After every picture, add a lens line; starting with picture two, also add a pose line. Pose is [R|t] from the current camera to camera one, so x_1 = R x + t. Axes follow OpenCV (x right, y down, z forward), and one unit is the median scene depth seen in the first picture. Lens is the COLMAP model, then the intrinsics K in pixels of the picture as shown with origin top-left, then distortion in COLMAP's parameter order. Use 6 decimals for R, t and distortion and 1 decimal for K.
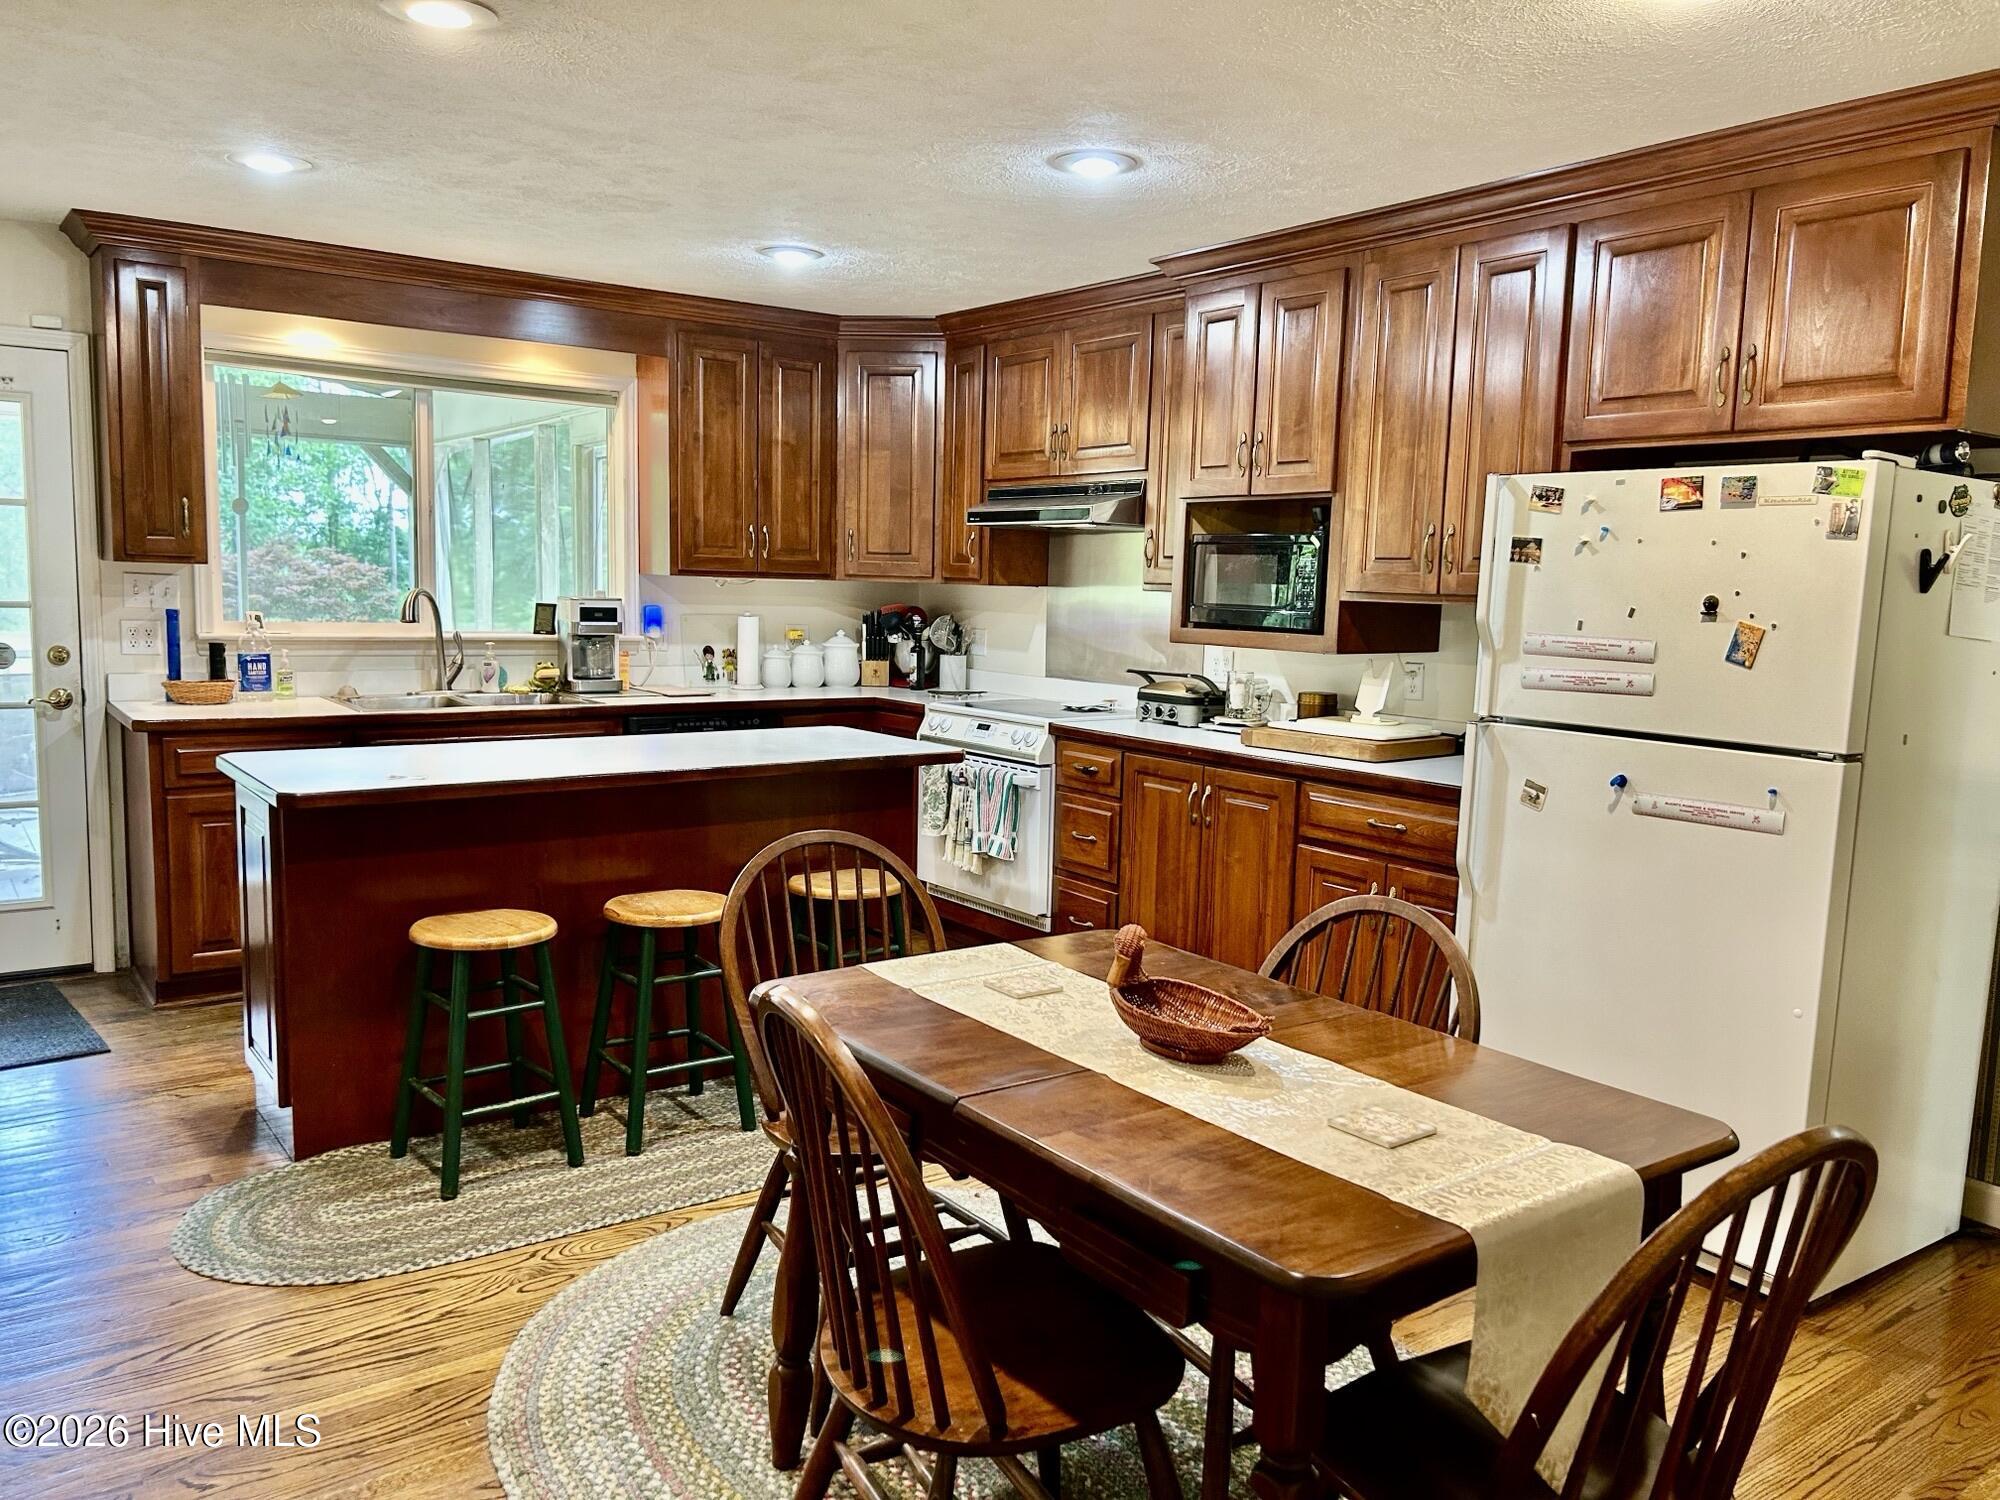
lens RADIAL K [[1515.4, 0, 996.0], [0, 1515.4, 754.4], [0, 0, 1]] dist [0.034971, -0.004234]
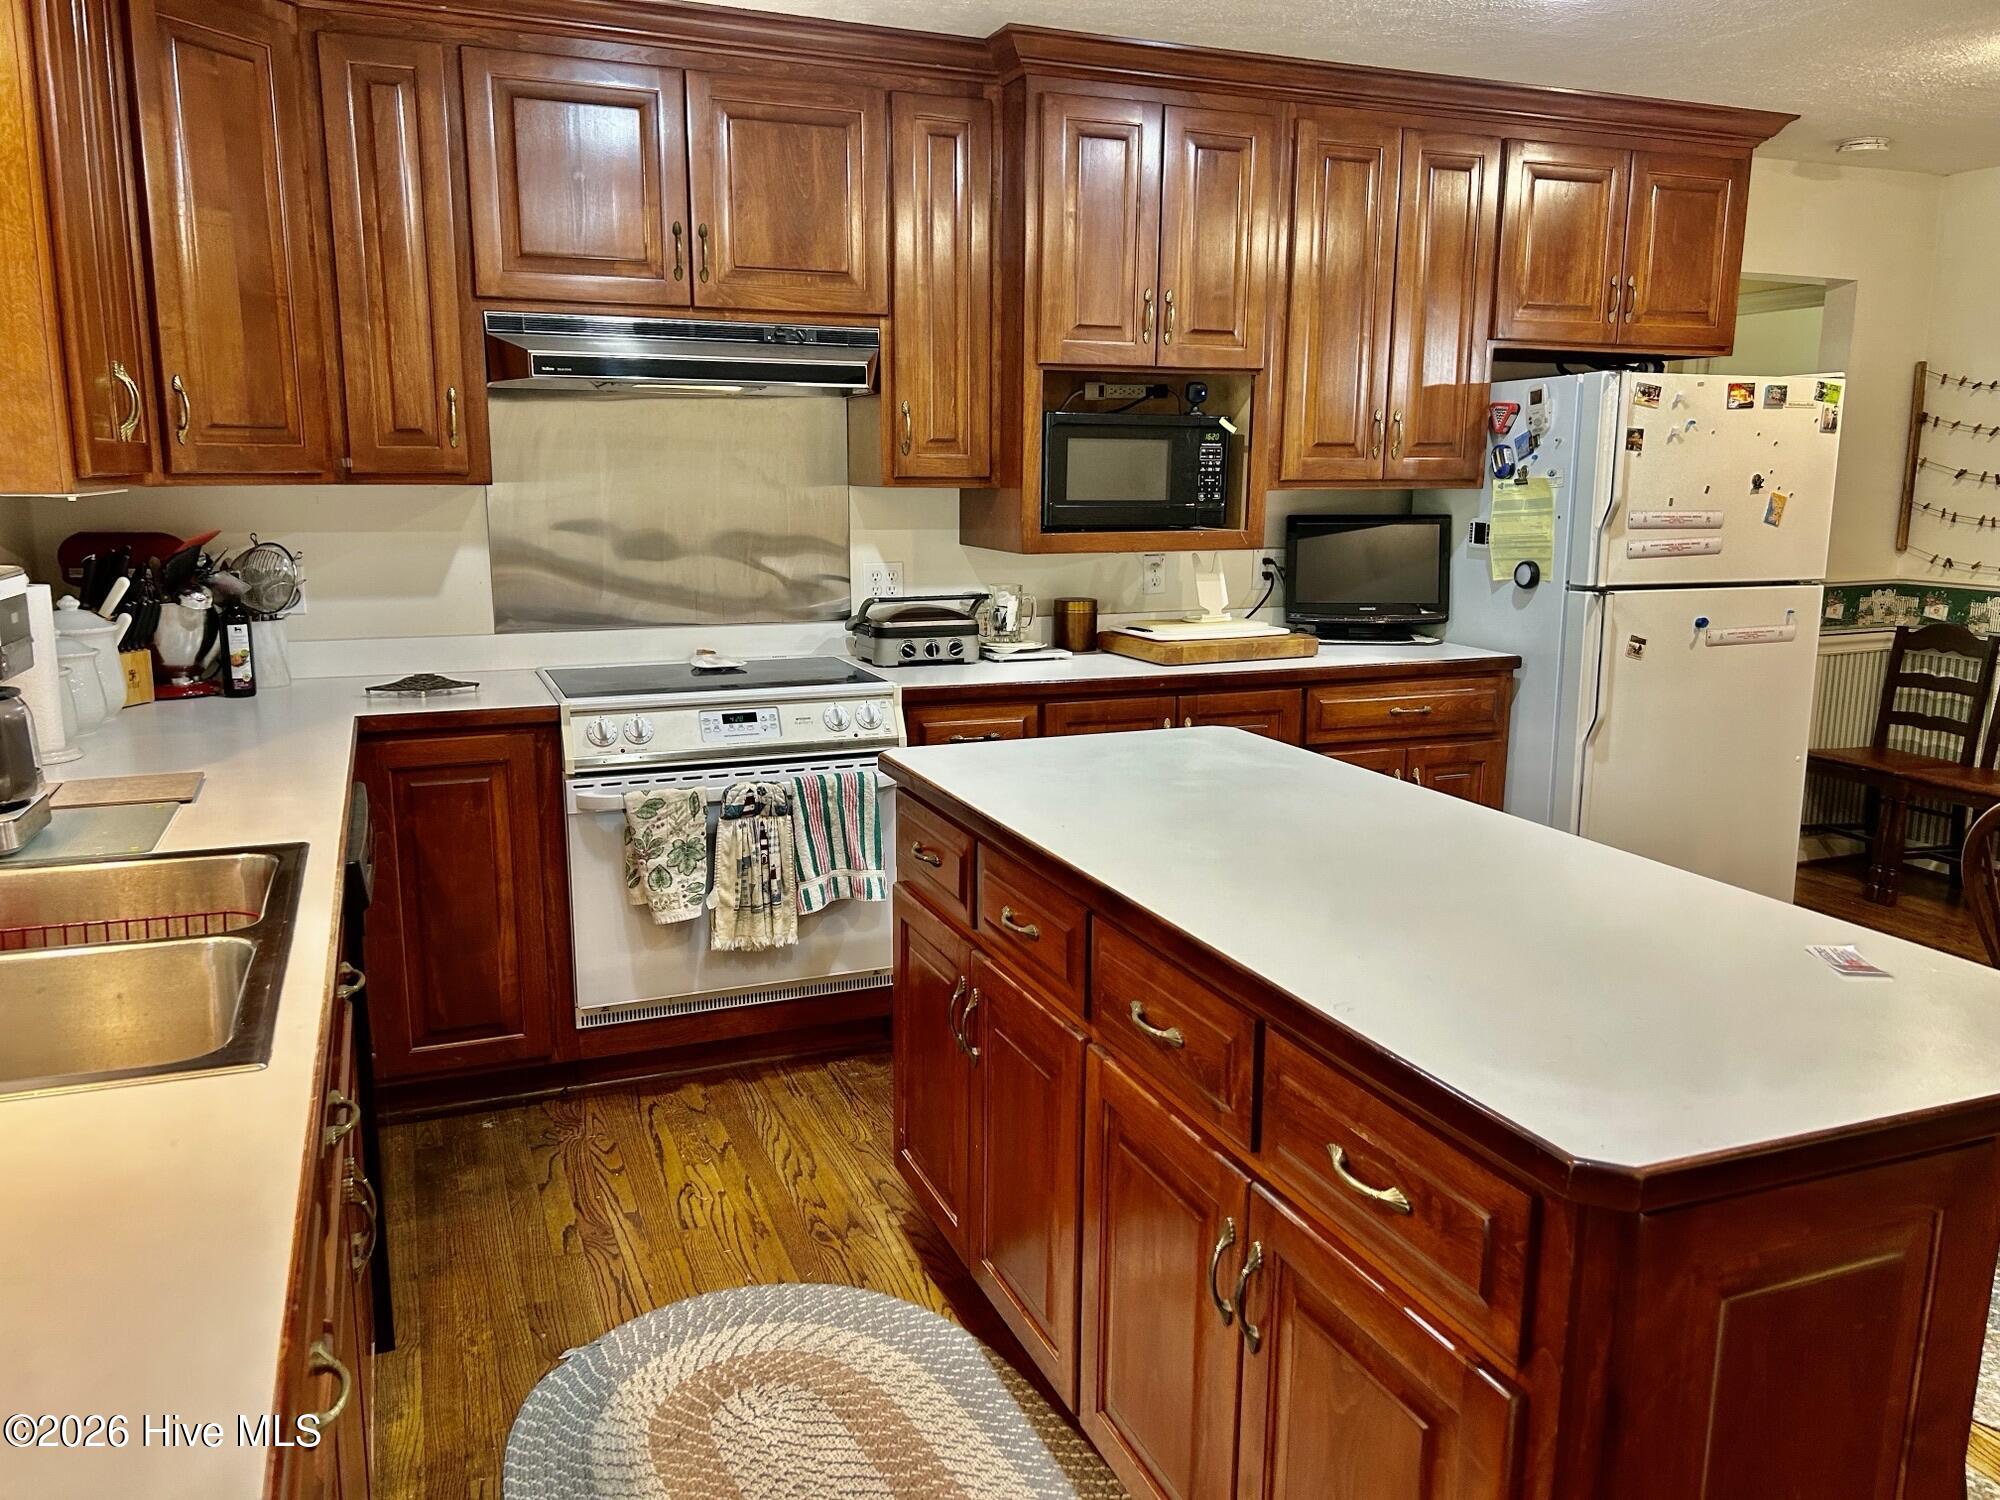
lens RADIAL K [[1515.4, 0, 999.2], [0, 1515.4, 743.9], [0, 0, 1]] dist [0.034971, -0.004234]
pose [[0.242943, -0.199422, 0.949321, -0.920849], [0.115724, 0.977609, 0.175749, -0.167918], [-0.963113, 0.067162, 0.260581, 1.182244]]
